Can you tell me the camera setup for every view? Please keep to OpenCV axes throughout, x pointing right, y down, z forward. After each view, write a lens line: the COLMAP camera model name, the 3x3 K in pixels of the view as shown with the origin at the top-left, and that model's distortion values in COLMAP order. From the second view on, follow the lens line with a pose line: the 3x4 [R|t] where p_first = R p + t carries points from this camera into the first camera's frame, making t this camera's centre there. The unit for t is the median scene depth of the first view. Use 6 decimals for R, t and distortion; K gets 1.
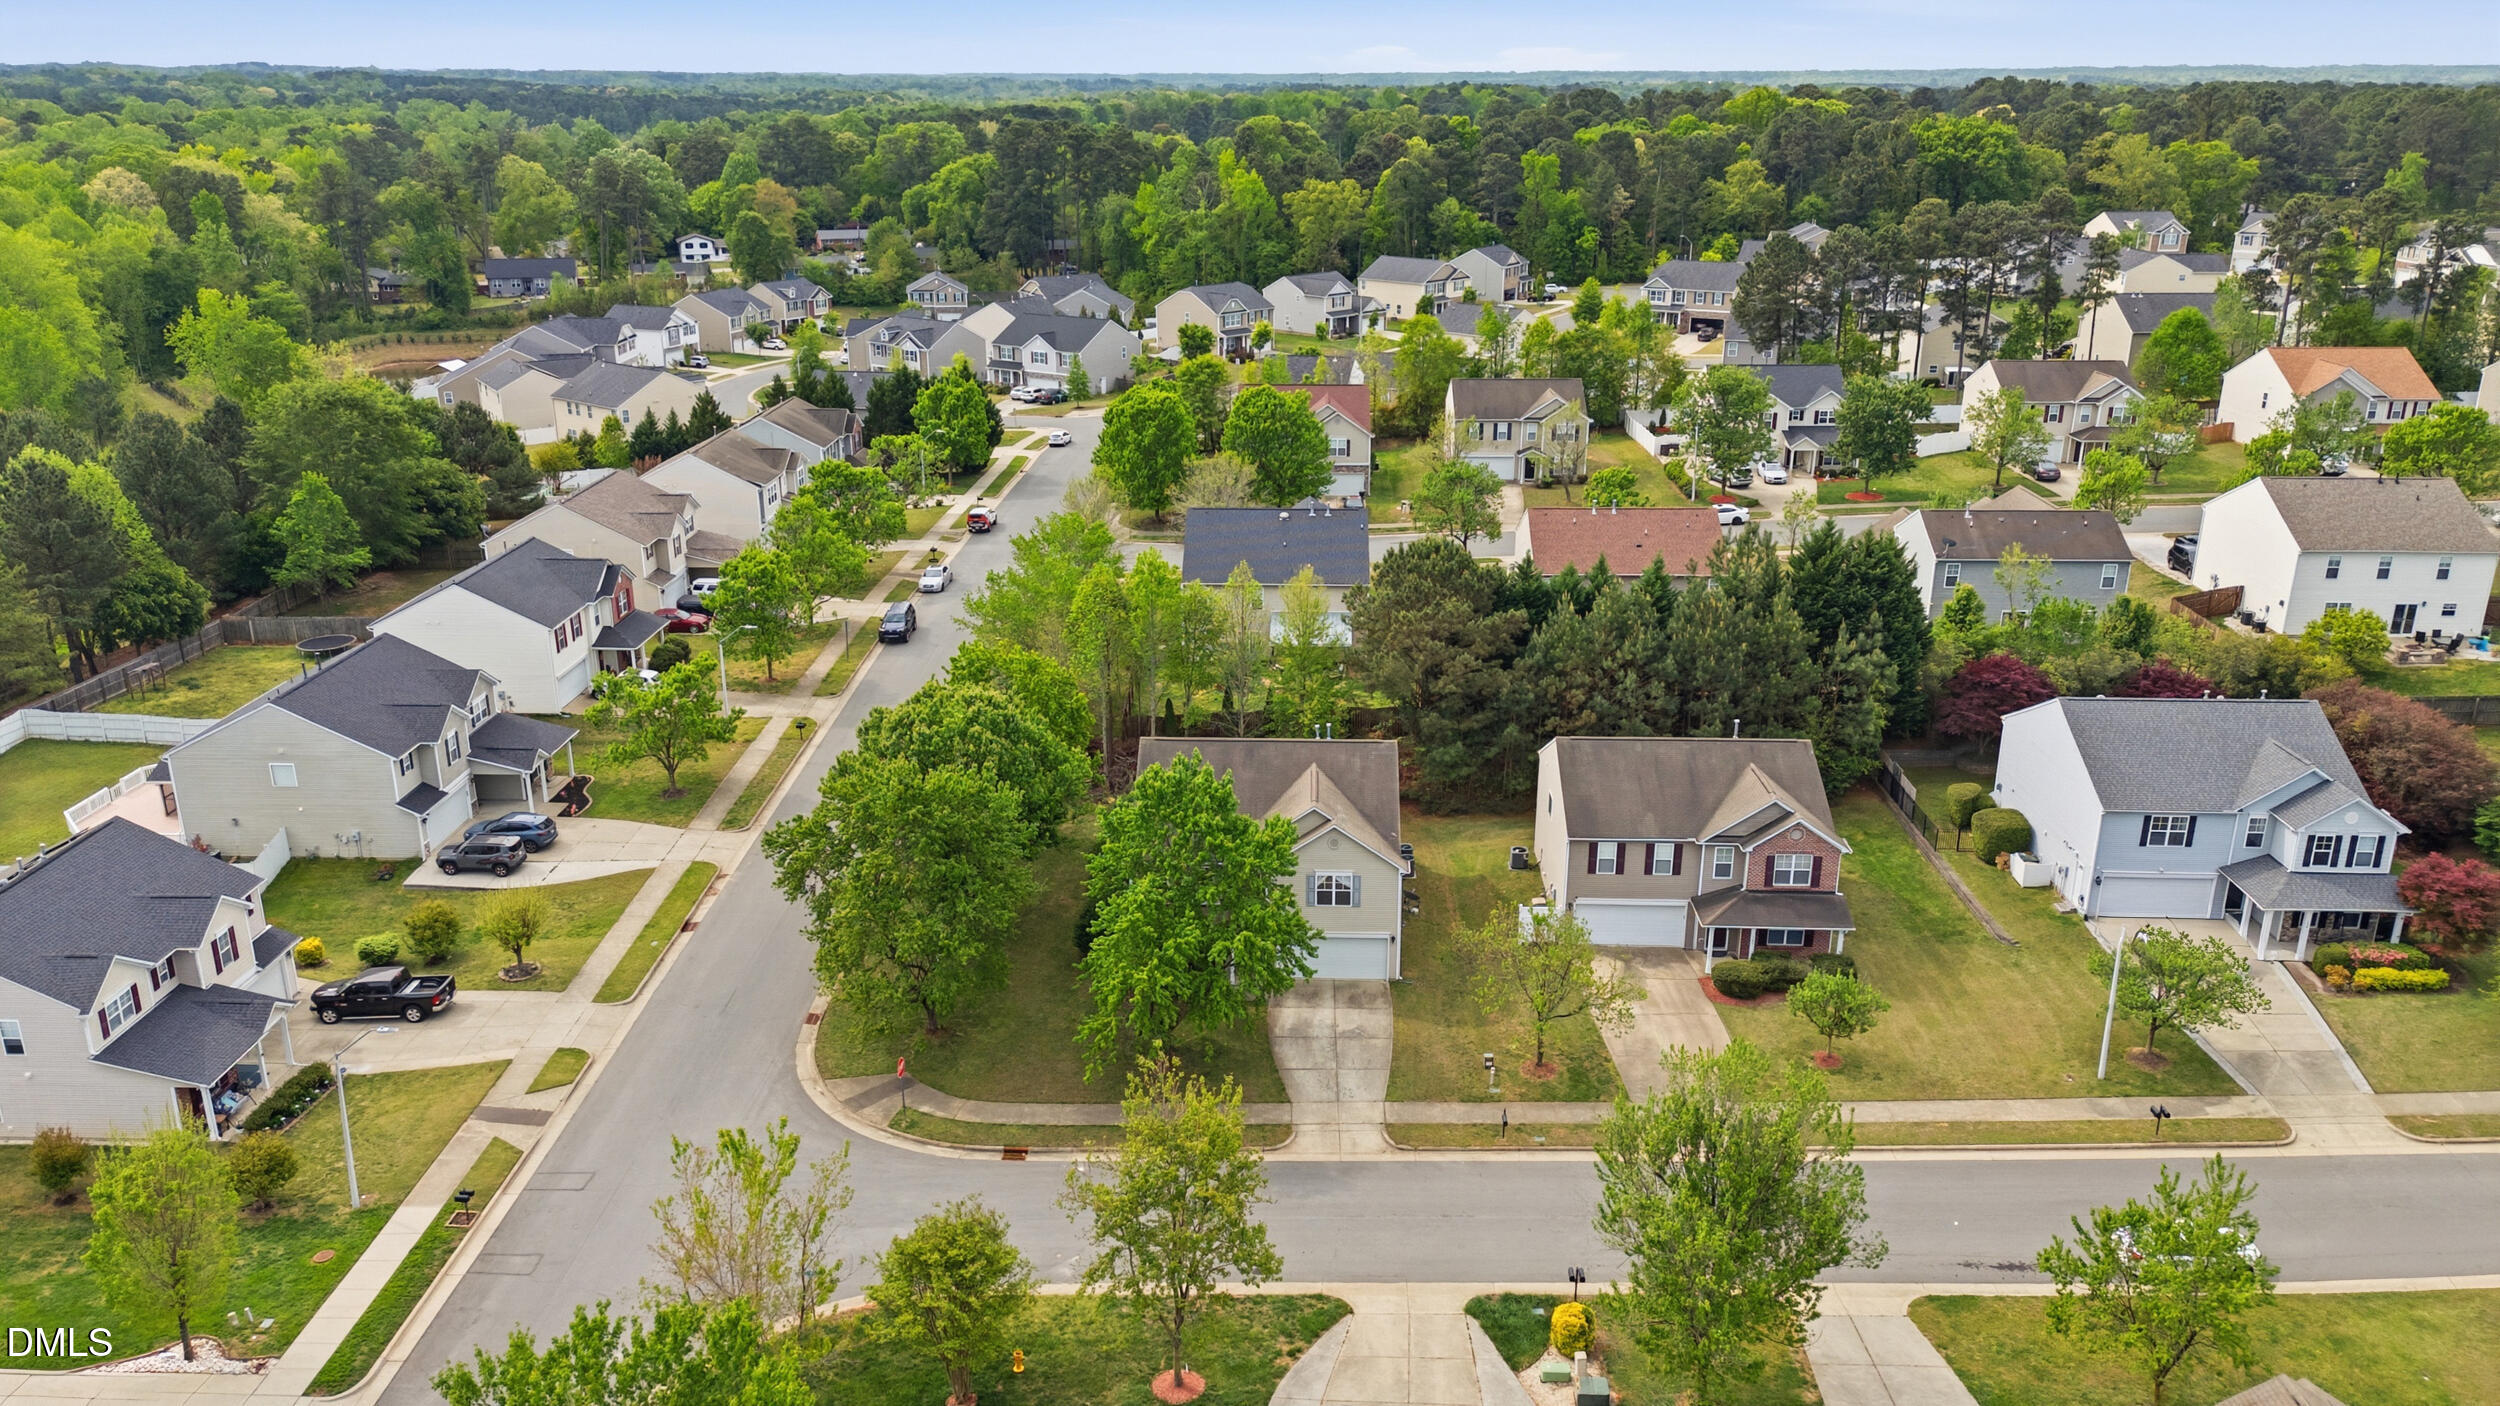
lens RADIAL K [[1829.4, 0, 1250.0], [0, 1829.4, 703.0], [0, 0, 1]] dist [0.078391, -0.077295]
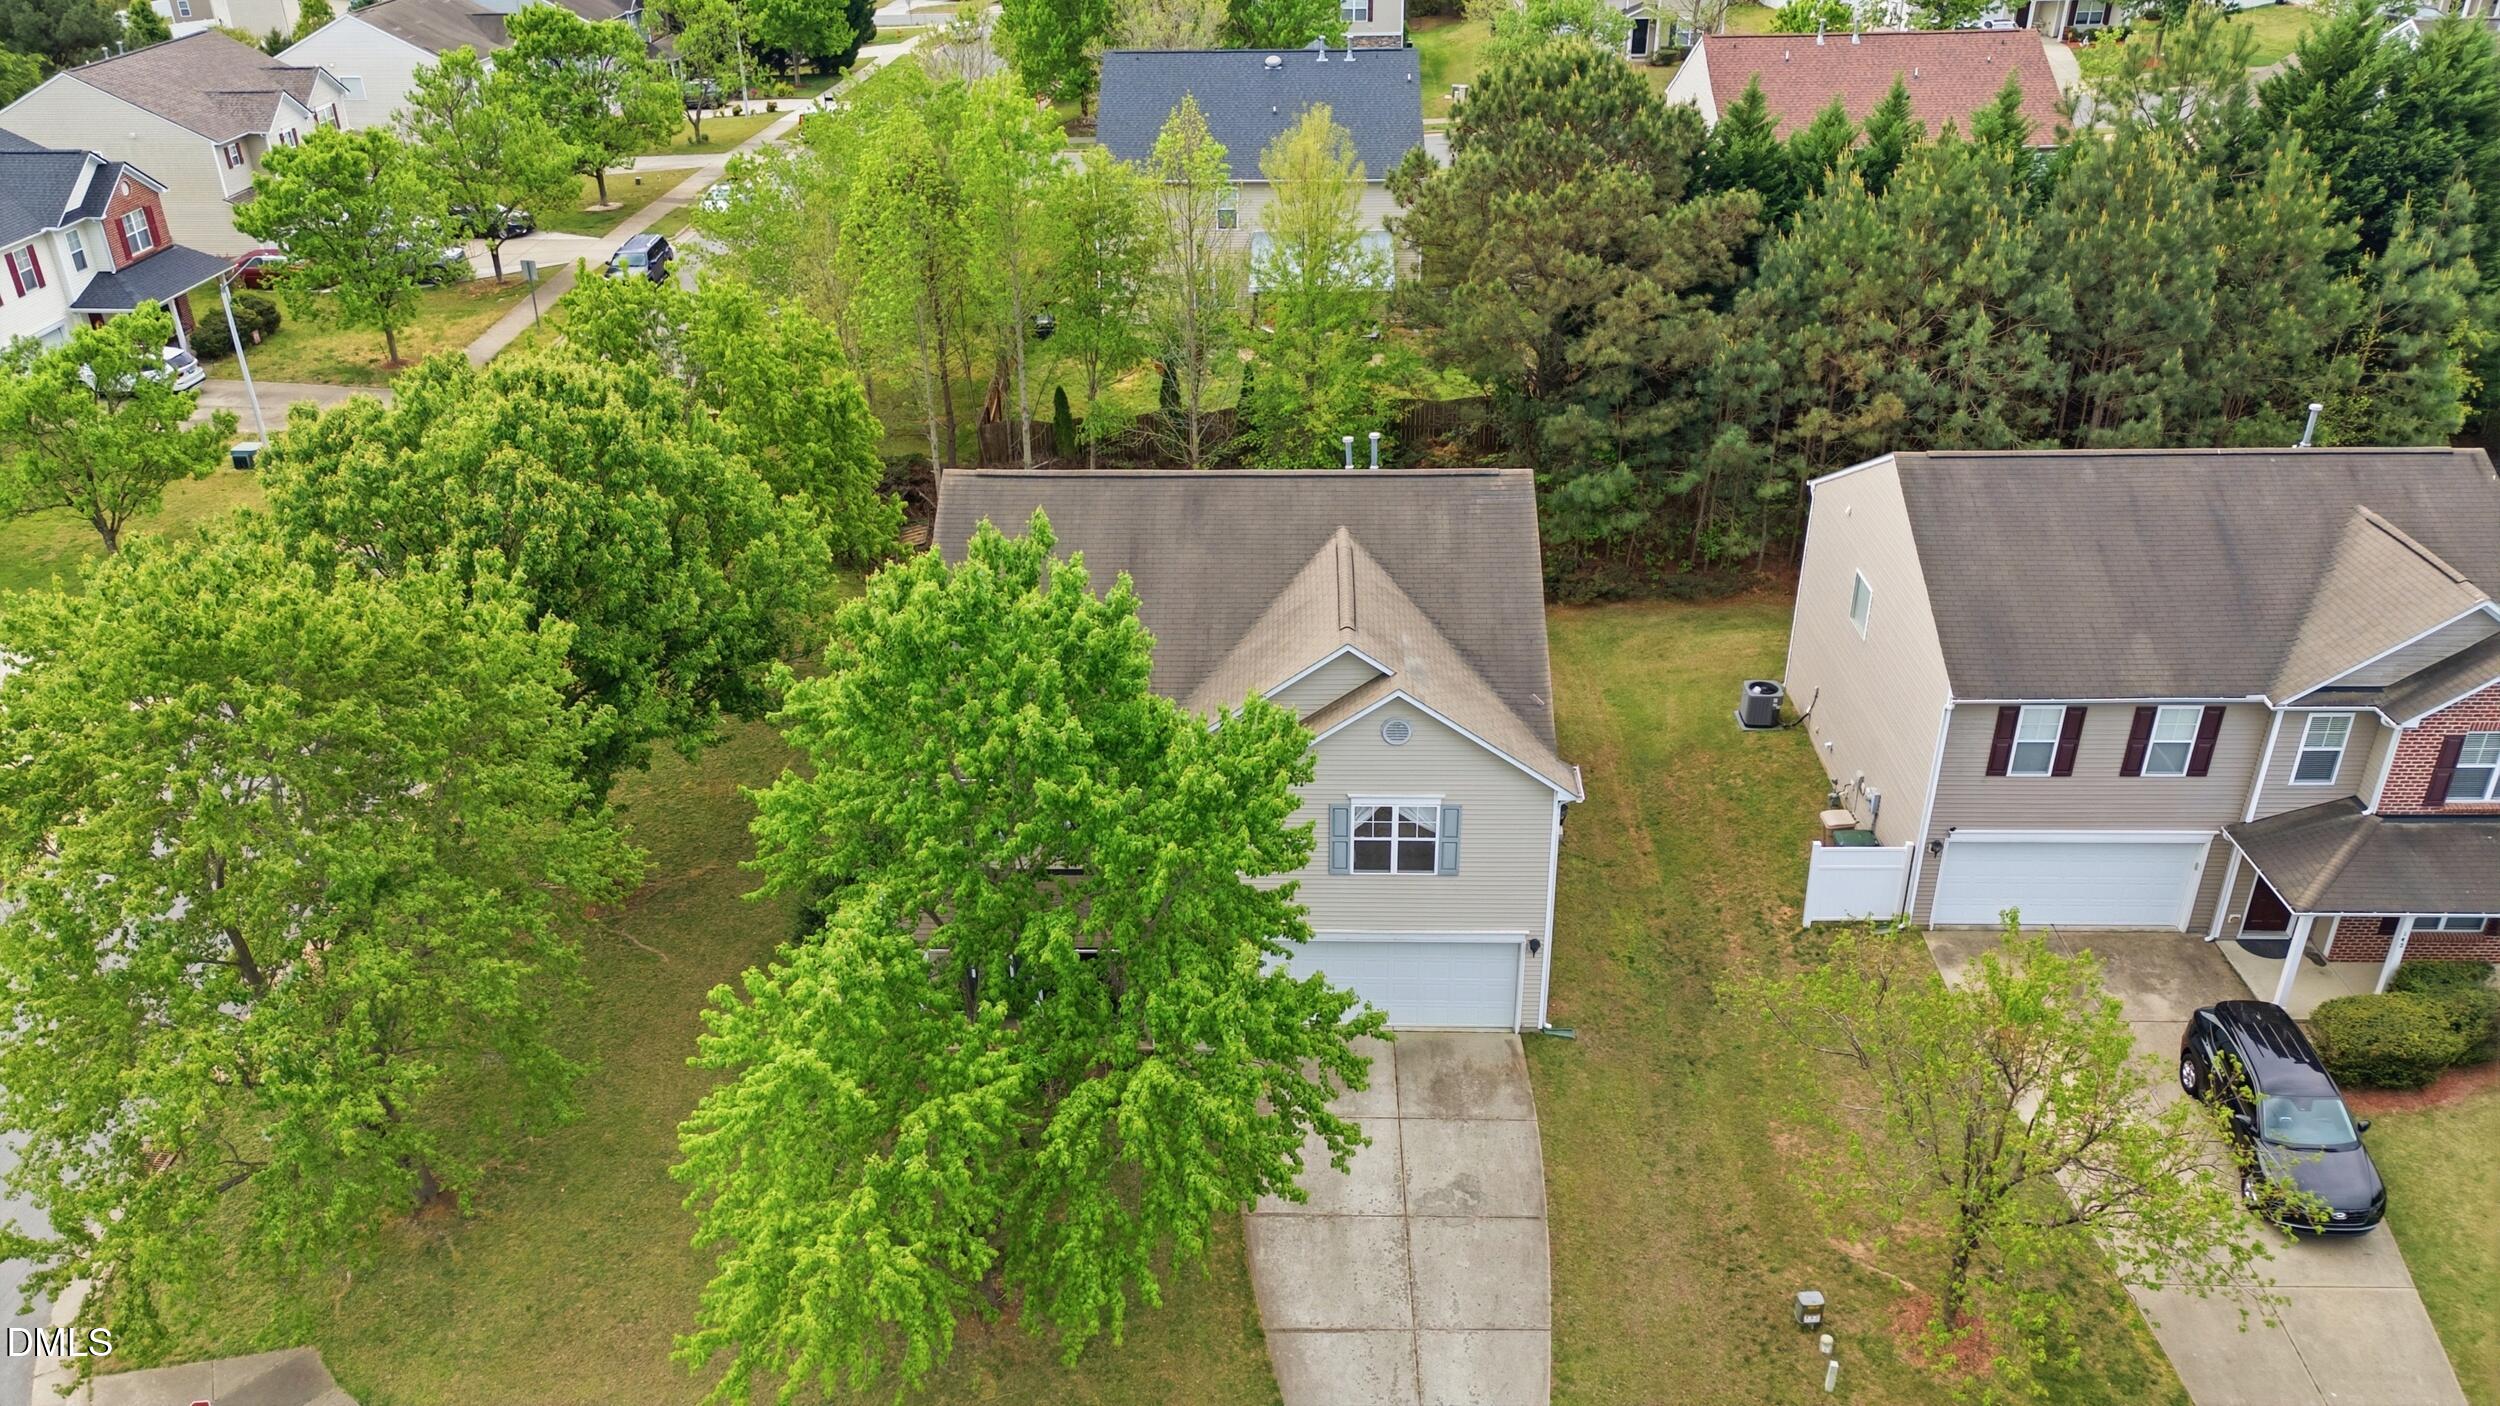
lens RADIAL K [[1829.4, 0, 1250.0], [0, 1829.4, 703.0], [0, 0, 1]] dist [0.078391, -0.077295]
pose [[0.999887, -0.015038, -0.000673, 0.011387], [0.014954, 0.987161, 0.159024, 0.004540], [-0.001727, -0.159016, 0.987274, 0.494719]]
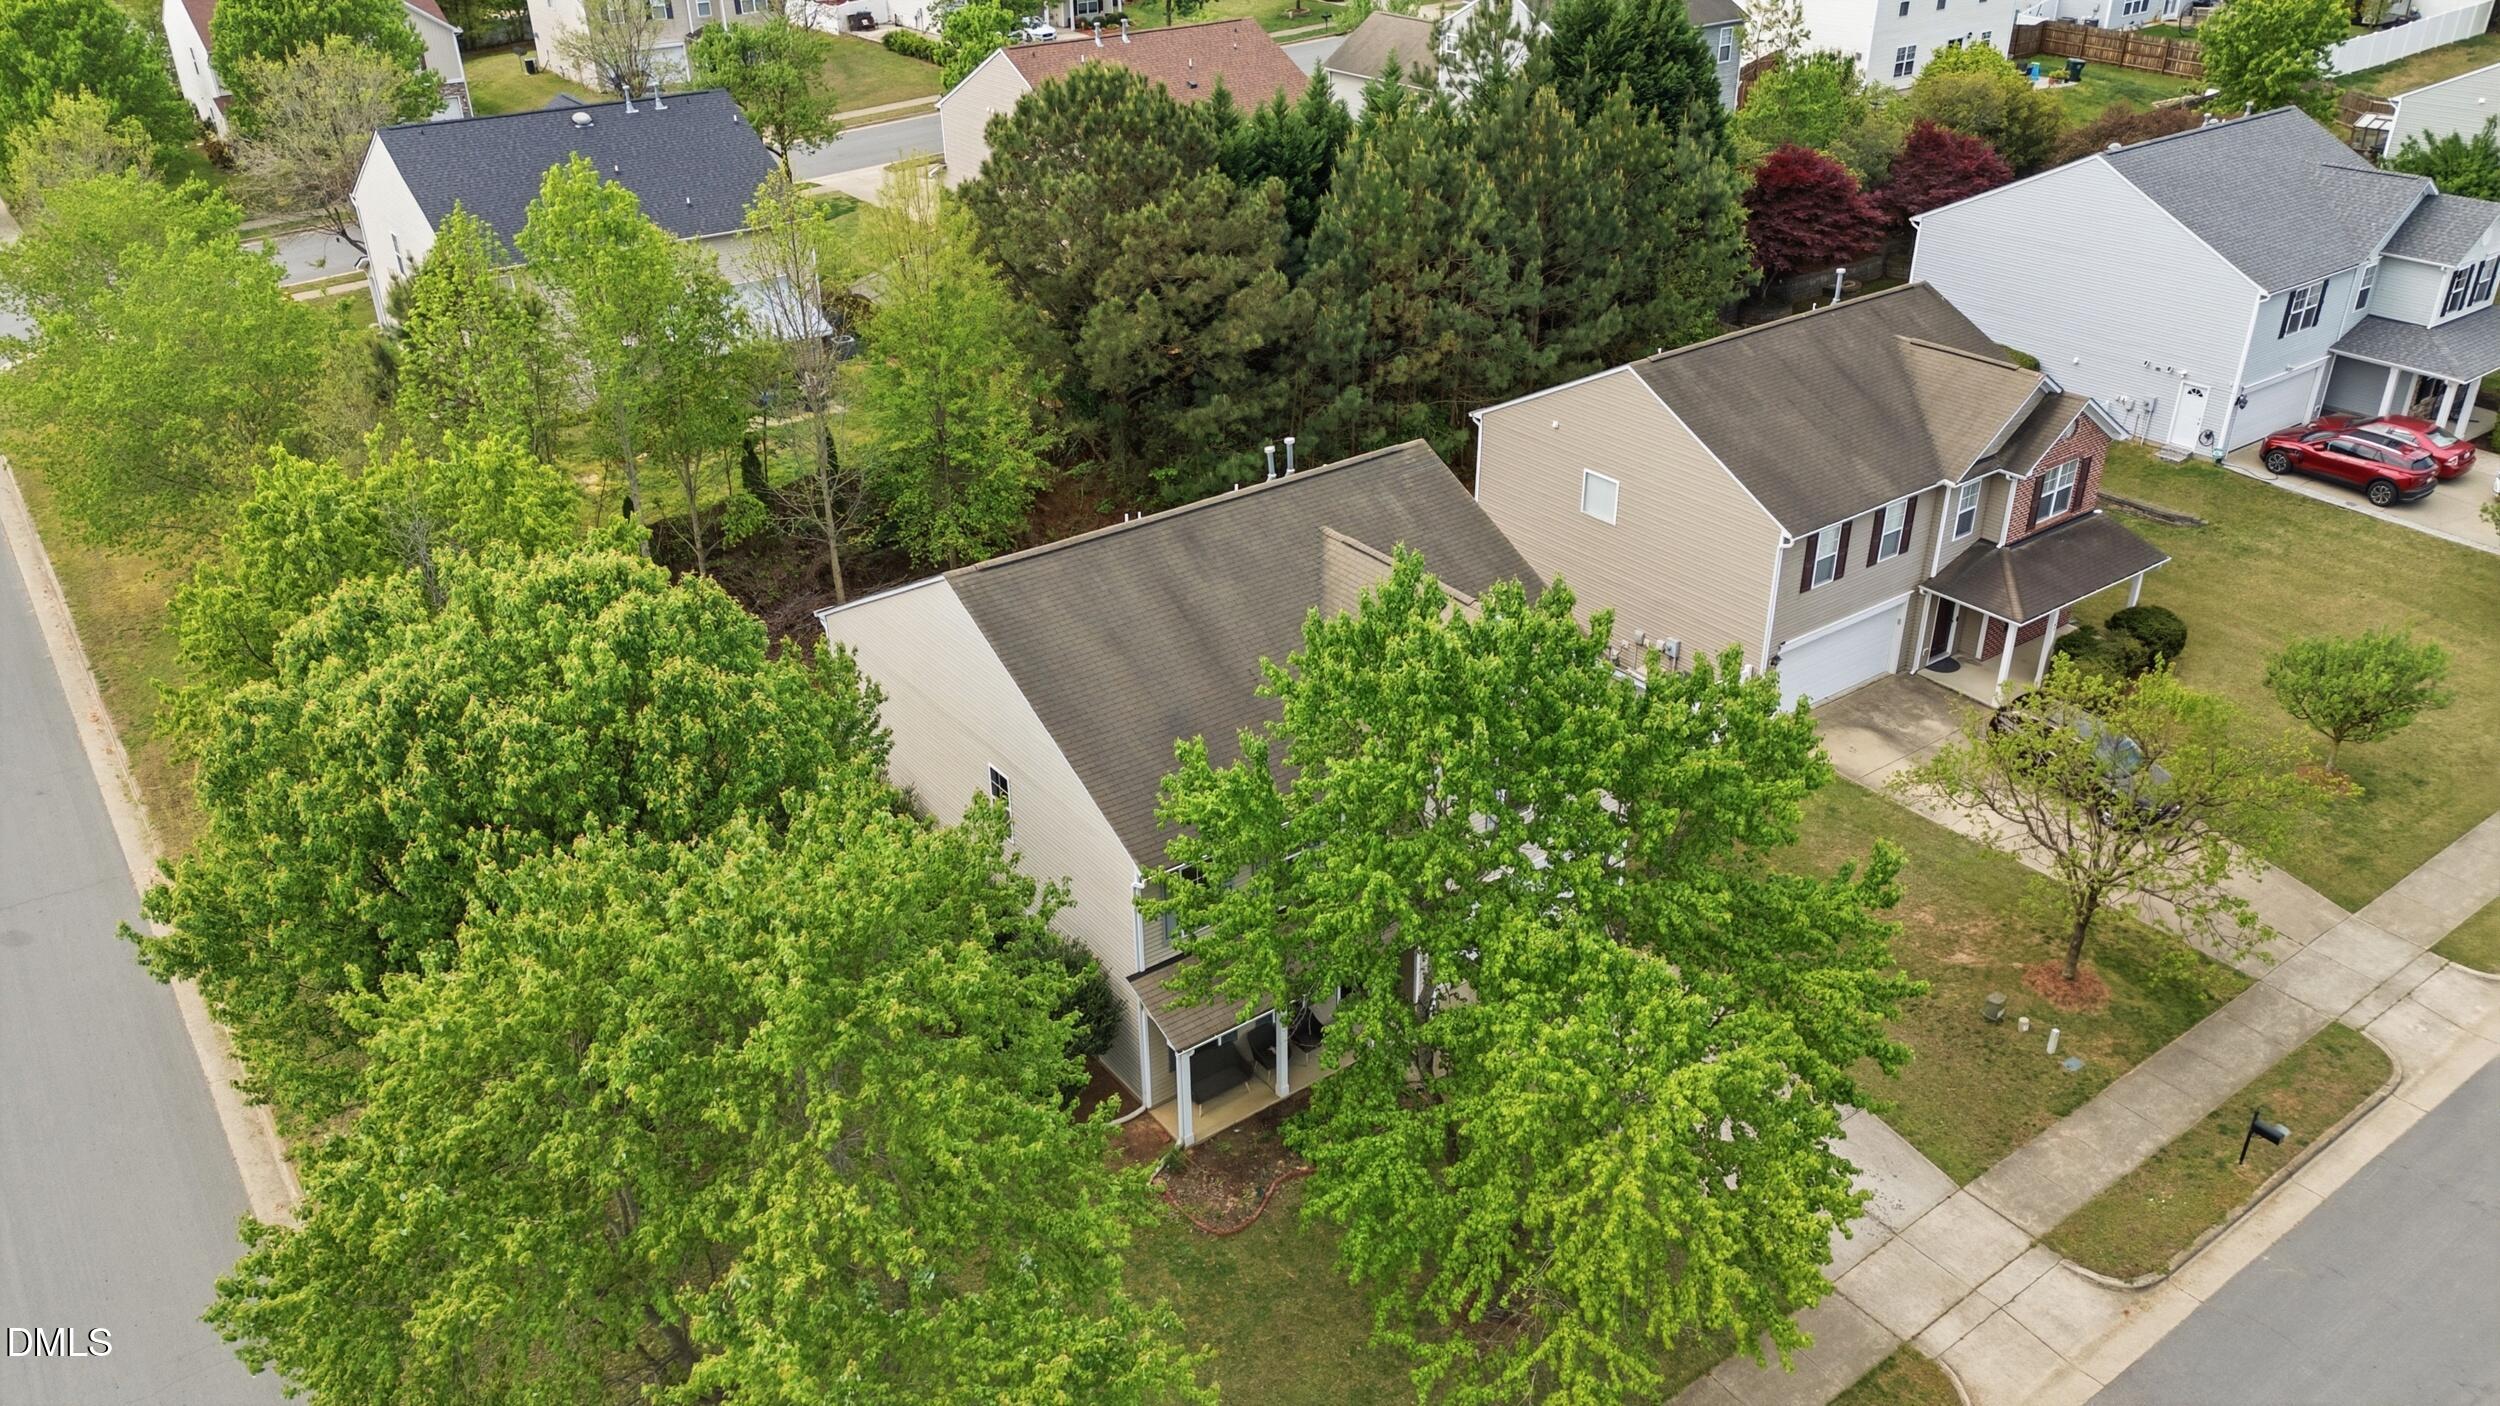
lens RADIAL K [[1829.4, 0, 1250.0], [0, 1829.4, 703.0], [0, 0, 1]] dist [0.078391, -0.077295]
pose [[0.795594, -0.303257, 0.524467, -0.204578], [0.213766, 0.950538, 0.225346, -0.028502], [-0.566863, -0.067170, 0.821069, 0.551239]]
